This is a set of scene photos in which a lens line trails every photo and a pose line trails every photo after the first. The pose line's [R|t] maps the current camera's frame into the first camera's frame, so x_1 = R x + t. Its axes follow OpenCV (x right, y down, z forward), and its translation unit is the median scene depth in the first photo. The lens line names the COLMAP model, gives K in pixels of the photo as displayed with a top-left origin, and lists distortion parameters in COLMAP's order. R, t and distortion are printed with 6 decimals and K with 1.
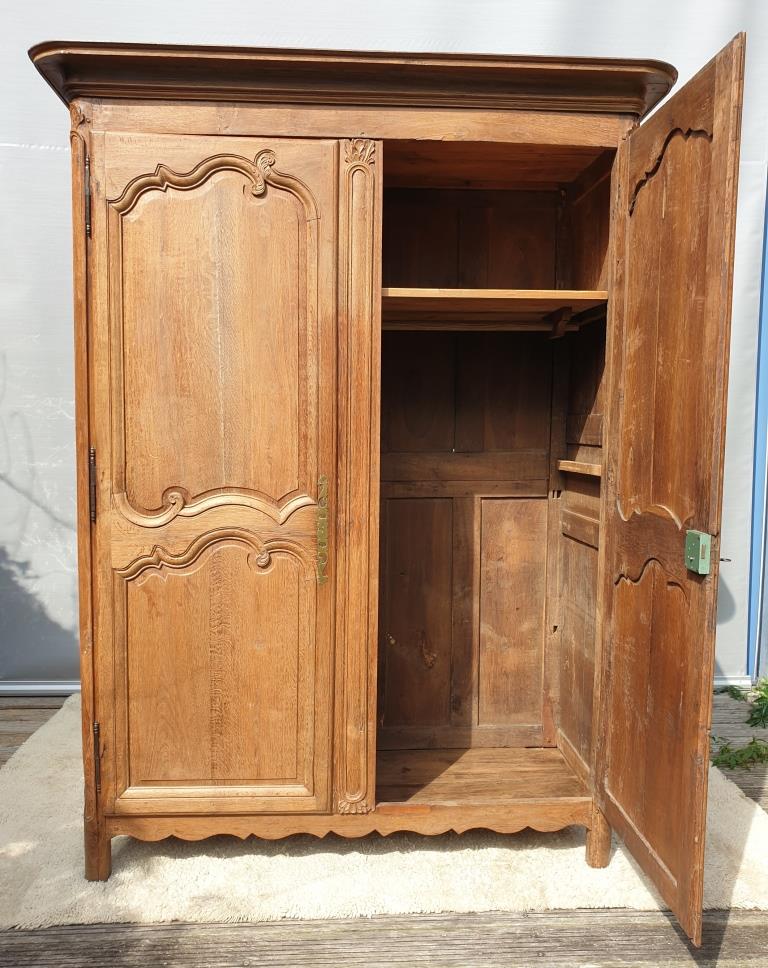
lens RADIAL K [[839.8, 0, 382.4], [0, 839.8, 502.5], [0, 0, 1]] dist [0.163922, -0.409793]
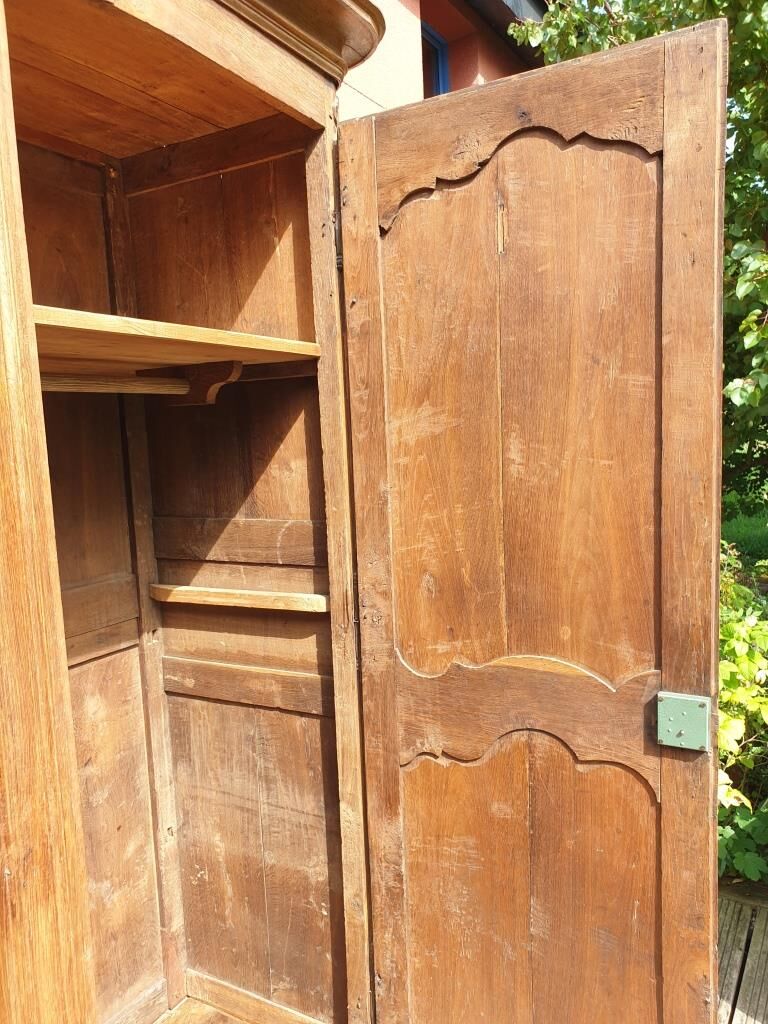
lens RADIAL K [[803.1, 0, 404.4], [0, 803.1, 536.8], [0, 0, 1]] dist [0.008539, 0.014340]
pose [[0.546125, -0.134147, 0.826893, -0.201504], [0.121079, 0.989370, 0.080538, -0.117589], [-0.828907, 0.056136, 0.556562, 0.502814]]
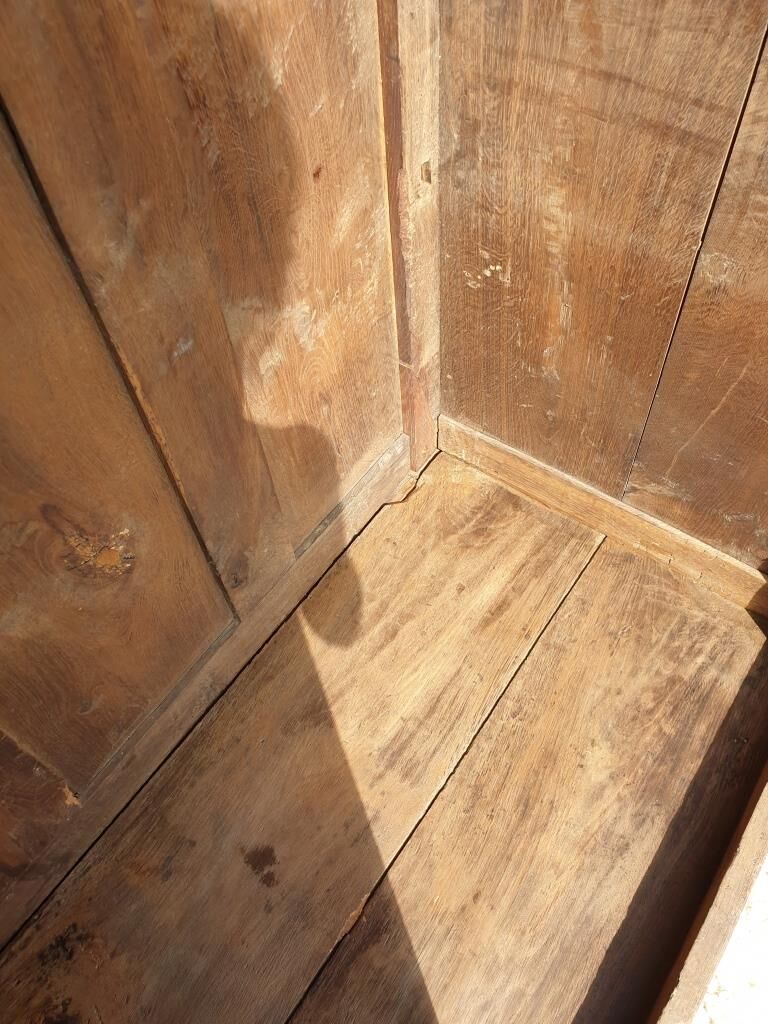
lens RADIAL K [[805.3, 0, 382.6], [0, 805.3, 519.1], [0, 0, 1]] dist [-0.009802, 0.043077]
pose [[0.635861, -0.663515, 0.394244, 0.022684], [0.139686, 0.601309, 0.786711, 0.012455], [-0.759057, -0.445169, 0.475033, 0.884713]]
